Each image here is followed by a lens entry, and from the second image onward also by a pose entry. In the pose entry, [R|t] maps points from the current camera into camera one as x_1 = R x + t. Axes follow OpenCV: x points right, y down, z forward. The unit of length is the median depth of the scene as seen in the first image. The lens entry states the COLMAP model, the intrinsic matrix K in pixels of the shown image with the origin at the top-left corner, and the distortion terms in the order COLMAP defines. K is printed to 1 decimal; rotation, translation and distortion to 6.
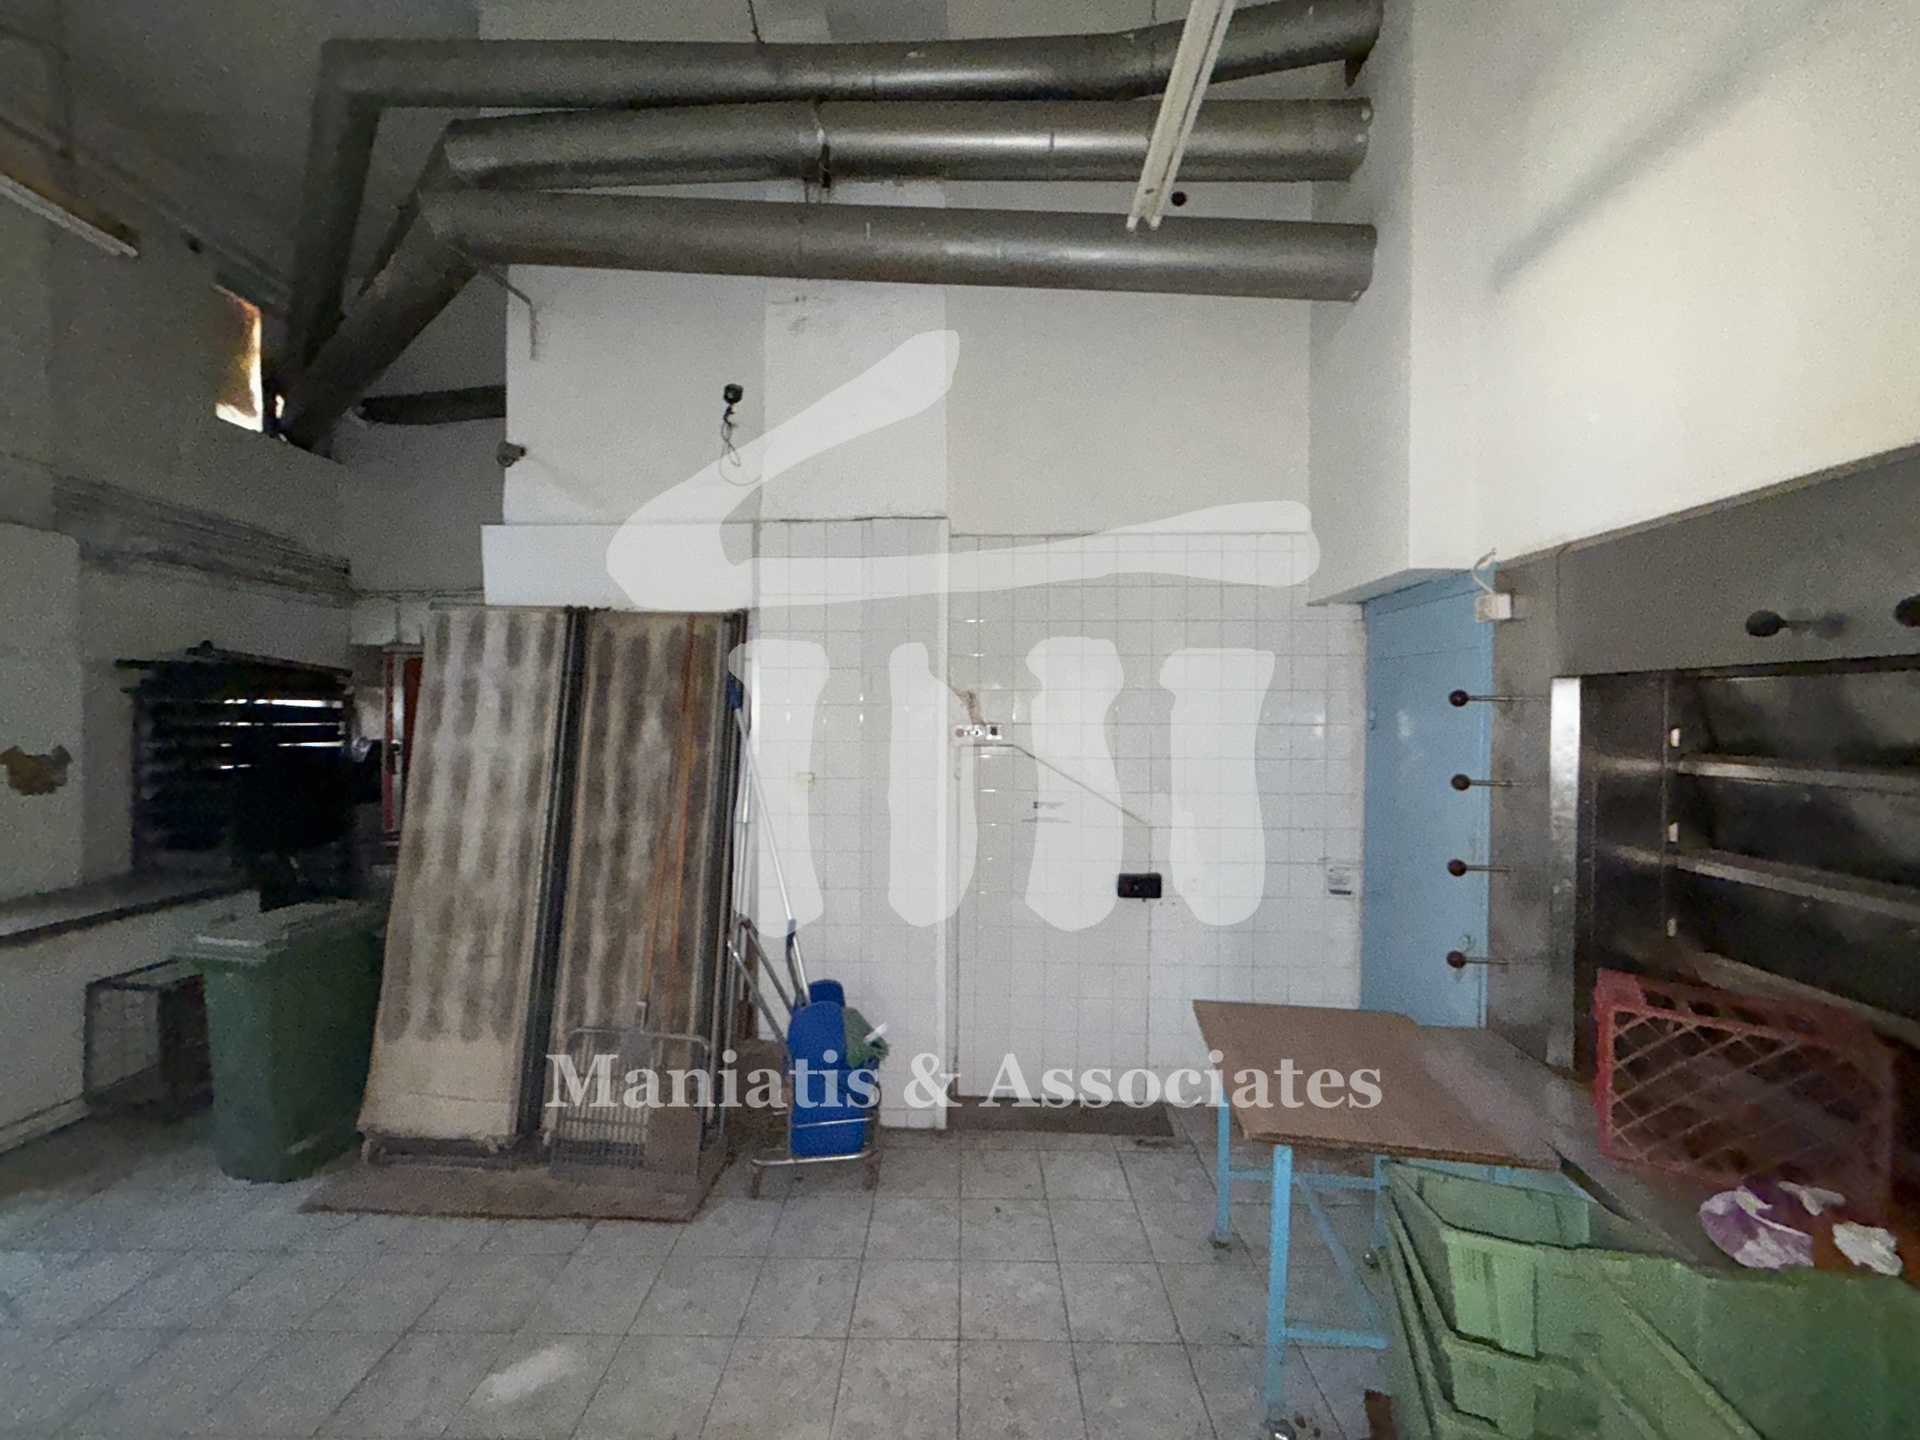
lens RADIAL K [[764.5, 0, 950.8], [0, 764.5, 721.3], [0, 0, 1]] dist [-0.003773, 0.000061]
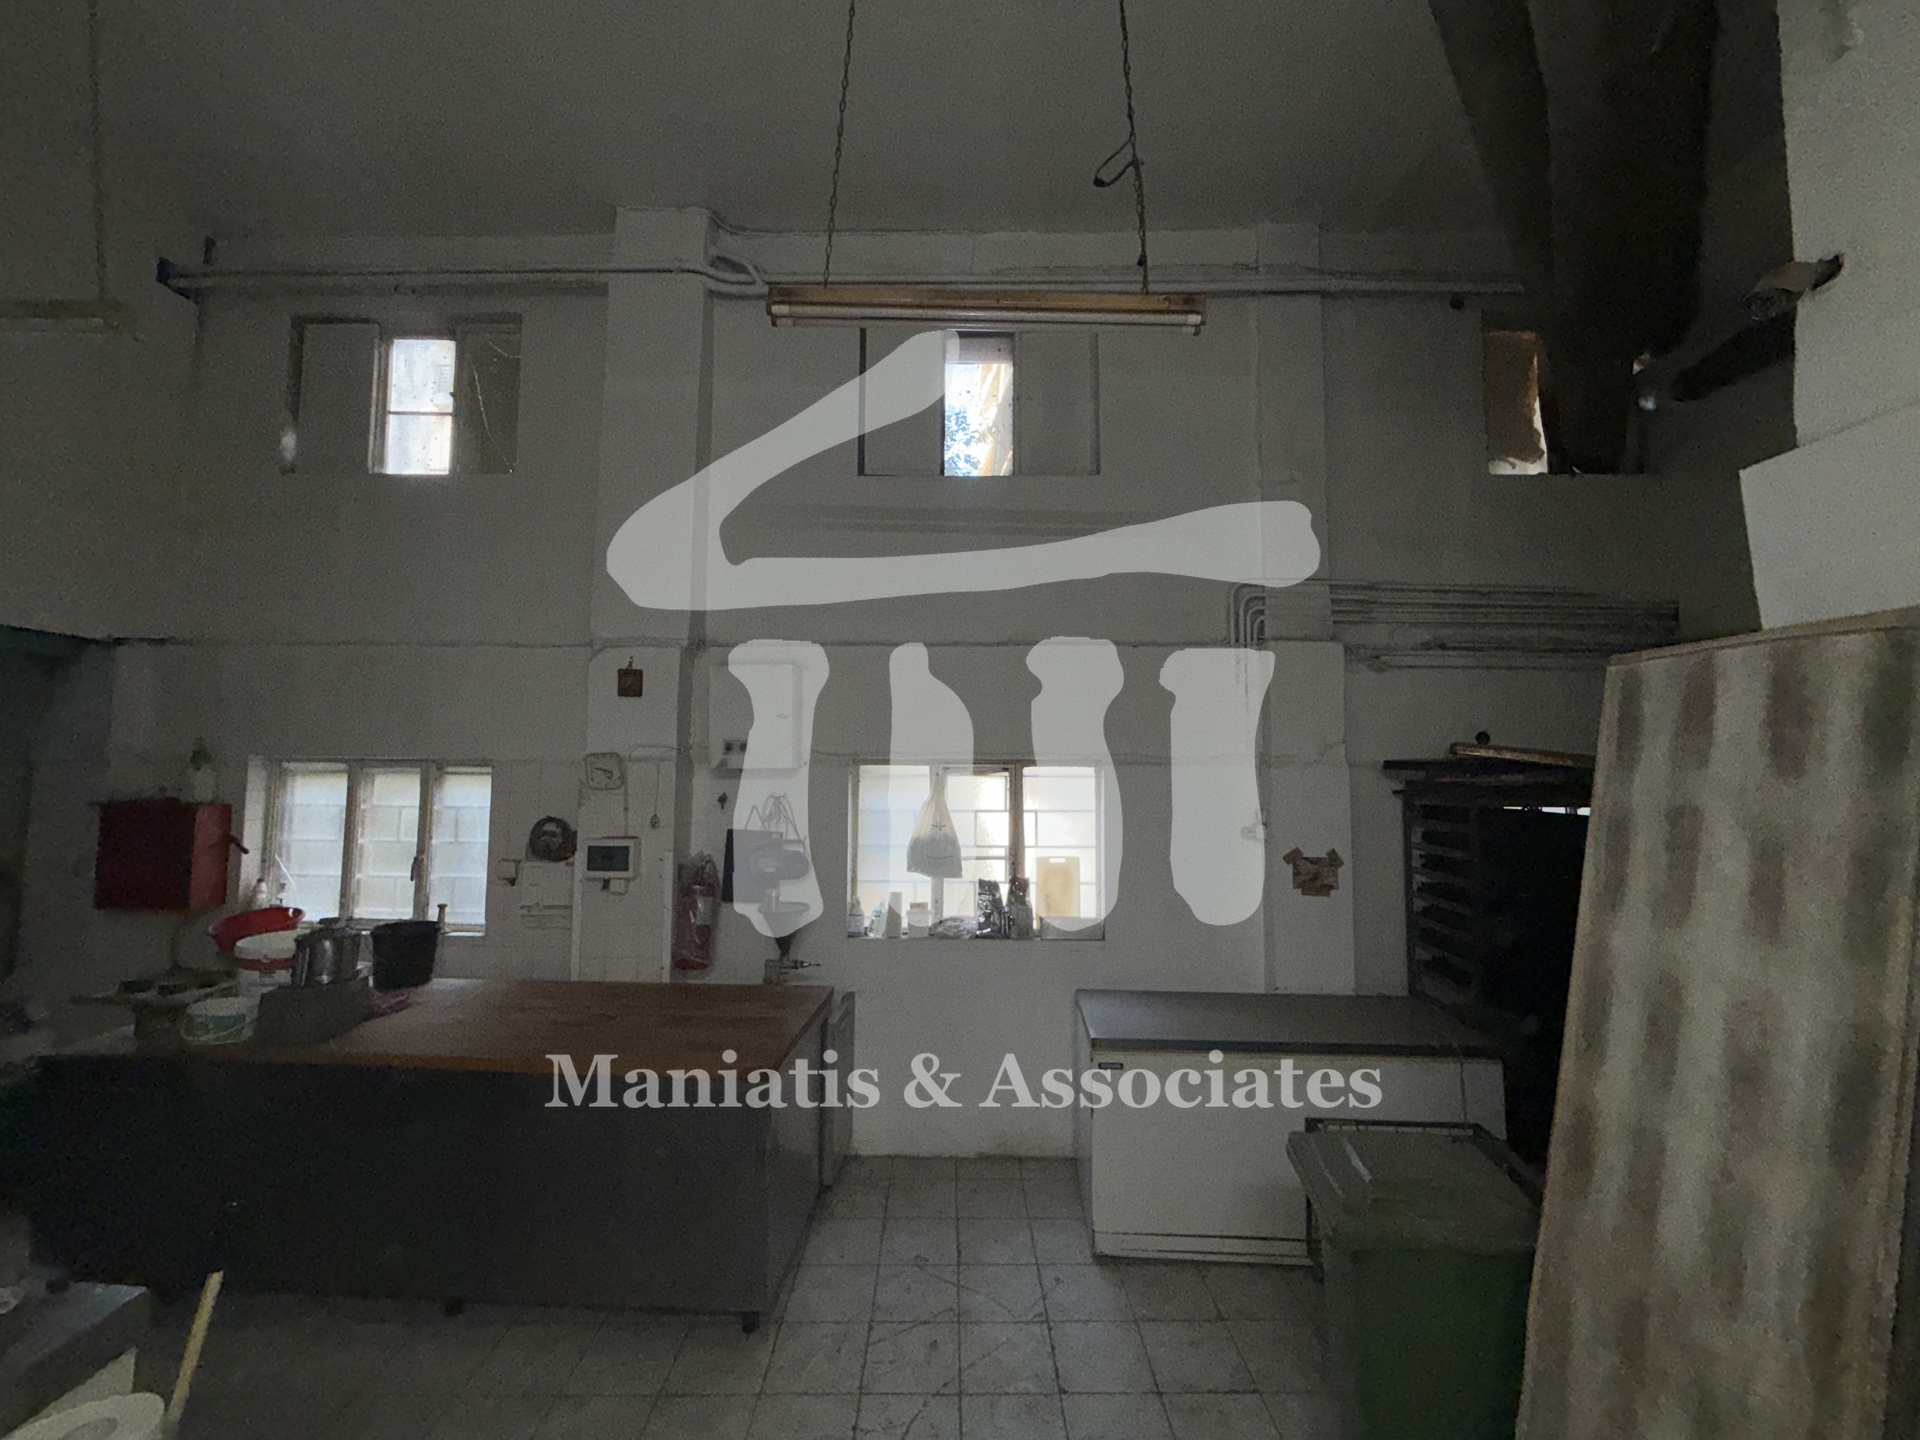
lens RADIAL K [[764.5, 0, 956.3], [0, 764.5, 716.8], [0, 0, 1]] dist [-0.003773, 0.000061]
pose [[0.020997, -0.077354, -0.996783, -0.188538], [-0.015351, 0.996860, -0.077683, -0.069922], [0.999662, 0.016933, 0.019744, 0.584018]]
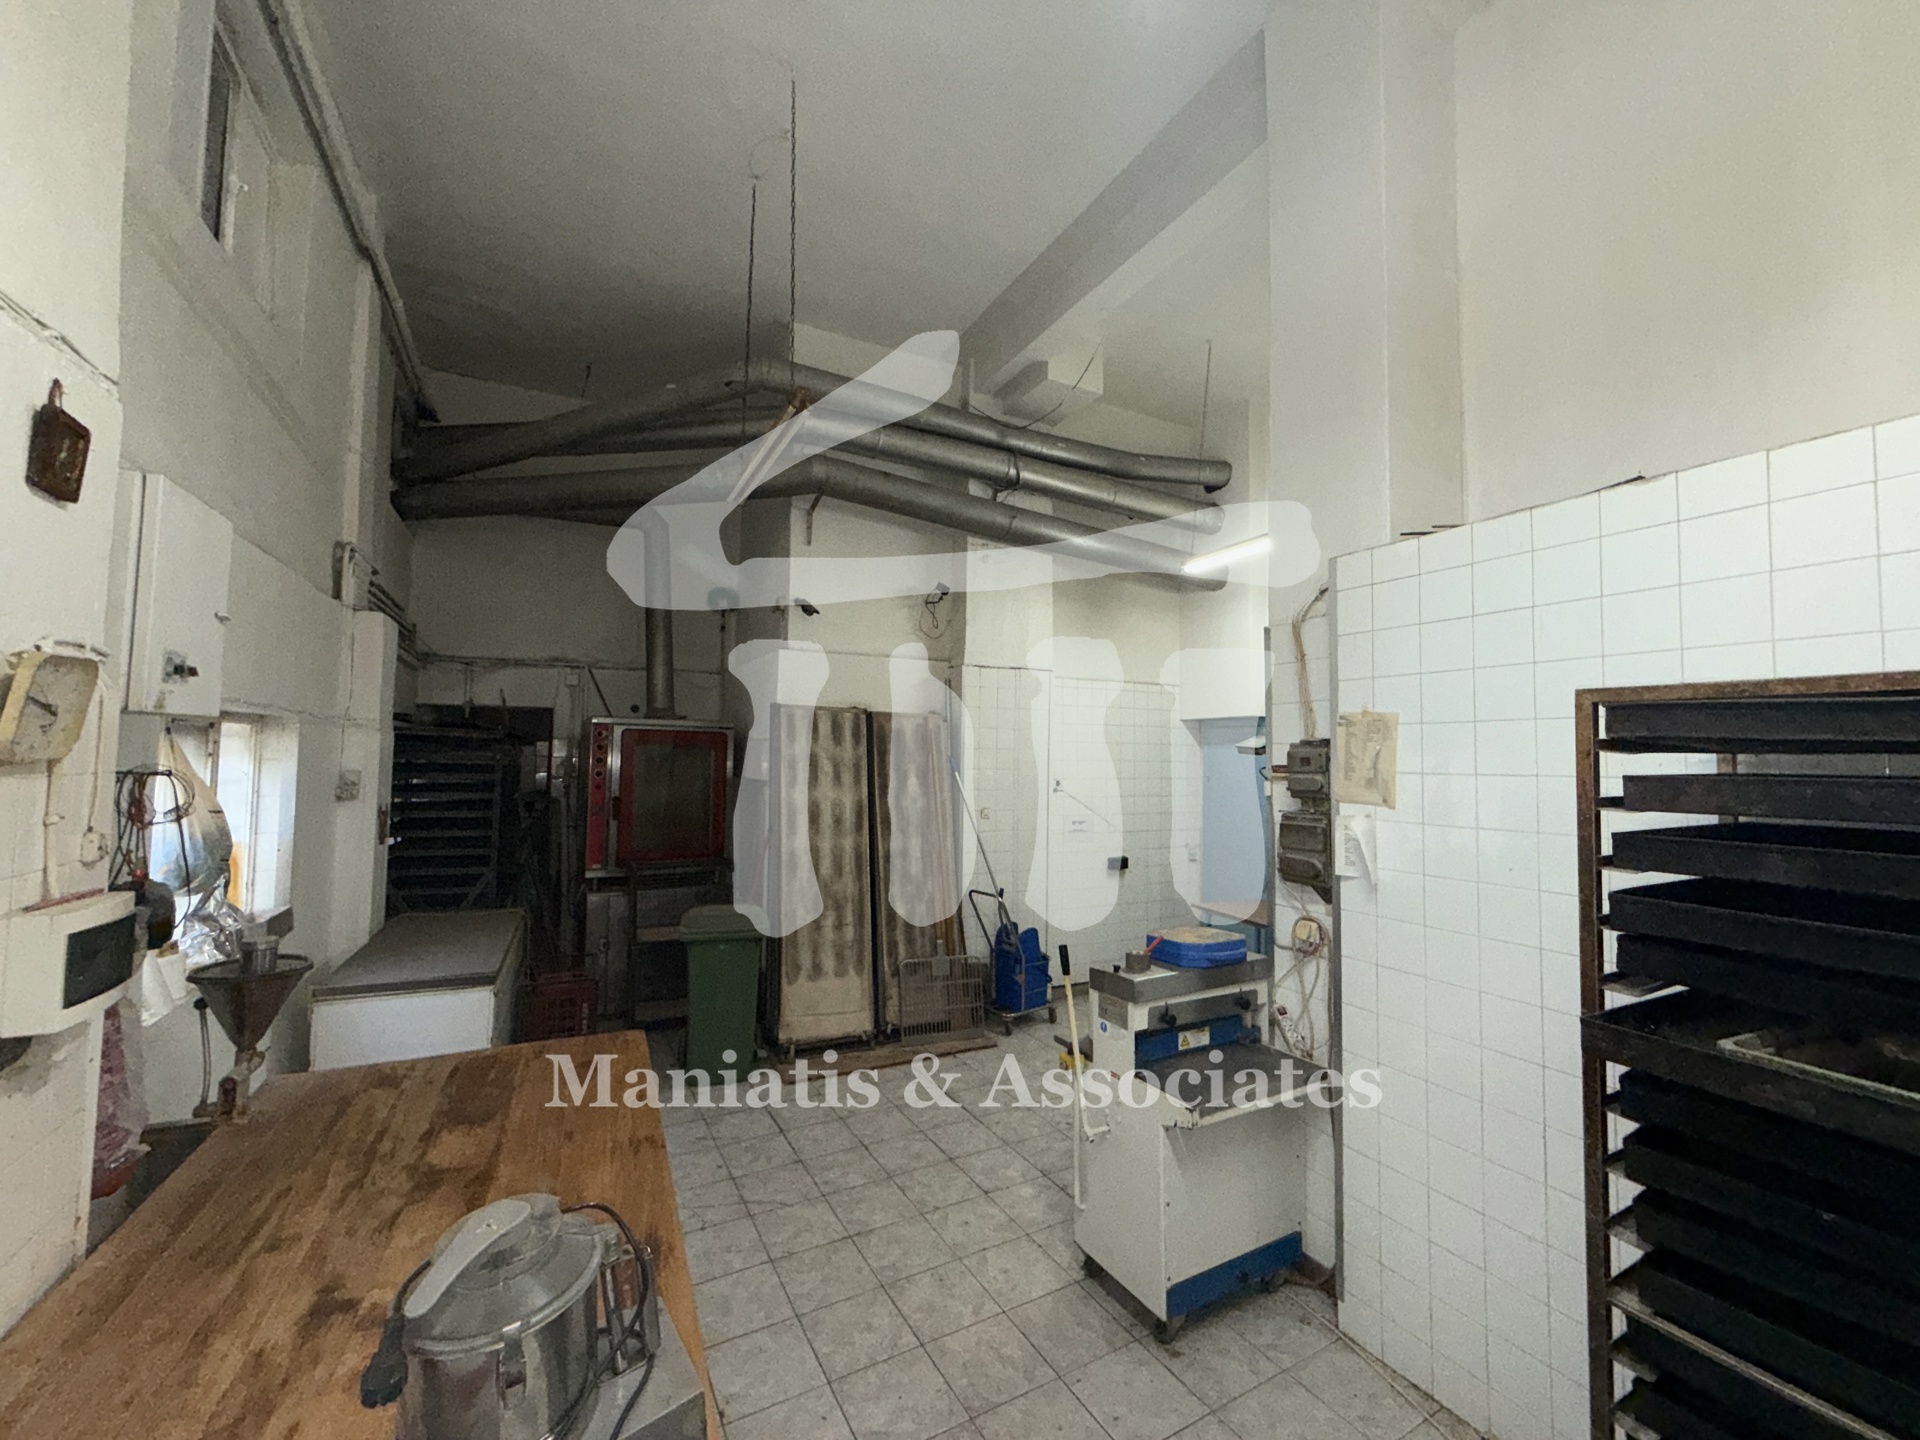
lens RADIAL K [[764.5, 0, 958.3], [0, 764.5, 725.0], [0, 0, 1]] dist [-0.003773, 0.000061]
pose [[0.865470, 0.030953, 0.500004, -1.222920], [-0.008170, 0.998829, -0.047692, -0.043750], [-0.500895, 0.037191, 0.864709, -0.548683]]
